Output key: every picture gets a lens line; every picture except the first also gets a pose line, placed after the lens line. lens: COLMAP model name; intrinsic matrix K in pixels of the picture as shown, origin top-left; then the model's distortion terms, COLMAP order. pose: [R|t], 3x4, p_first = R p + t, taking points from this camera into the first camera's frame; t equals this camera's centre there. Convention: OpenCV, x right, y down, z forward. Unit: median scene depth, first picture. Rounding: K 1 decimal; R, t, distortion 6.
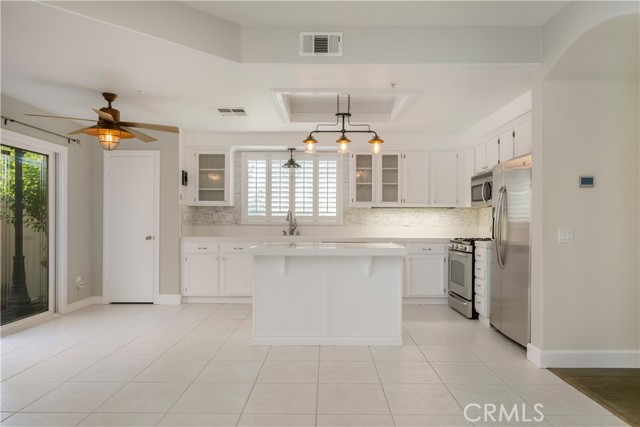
lens RADIAL K [[407.4, 0, 320.6], [0, 407.4, 217.5], [0, 0, 1]] dist [0.026455, 0.000274]
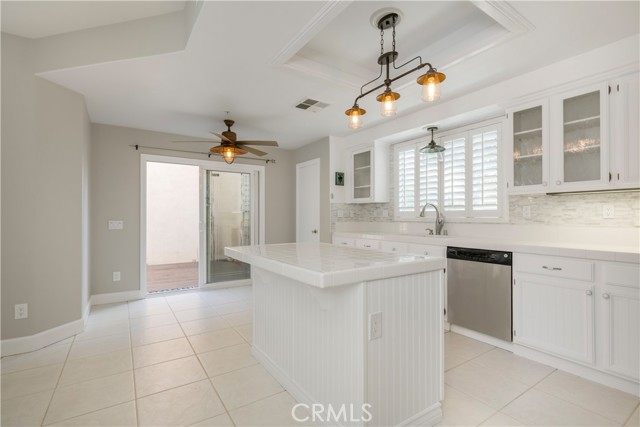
lens RADIAL K [[302.0, 0, 319.7], [0, 302.0, 214.4], [0, 0, 1]] dist [0.005522, -0.001095]
pose [[0.569200, -0.011249, -0.822122, 0.298827], [0.012107, 0.999913, -0.005299, 0.003454], [0.822110, -0.006937, 0.569287, 0.475869]]
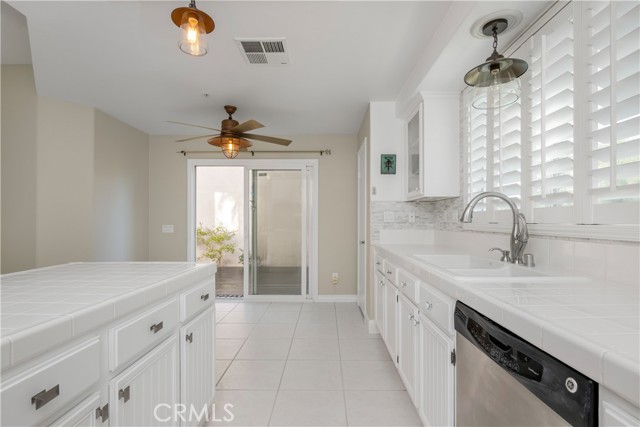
lens RADIAL K [[302.0, 0, 321.9], [0, 302.0, 220.0], [0, 0, 1]] dist [0.005522, -0.001095]
pose [[0.014384, -0.006081, -0.999878, 0.199982], [0.011253, 0.999919, -0.005920, 0.005197], [0.999833, -0.011166, 0.014451, 0.847691]]
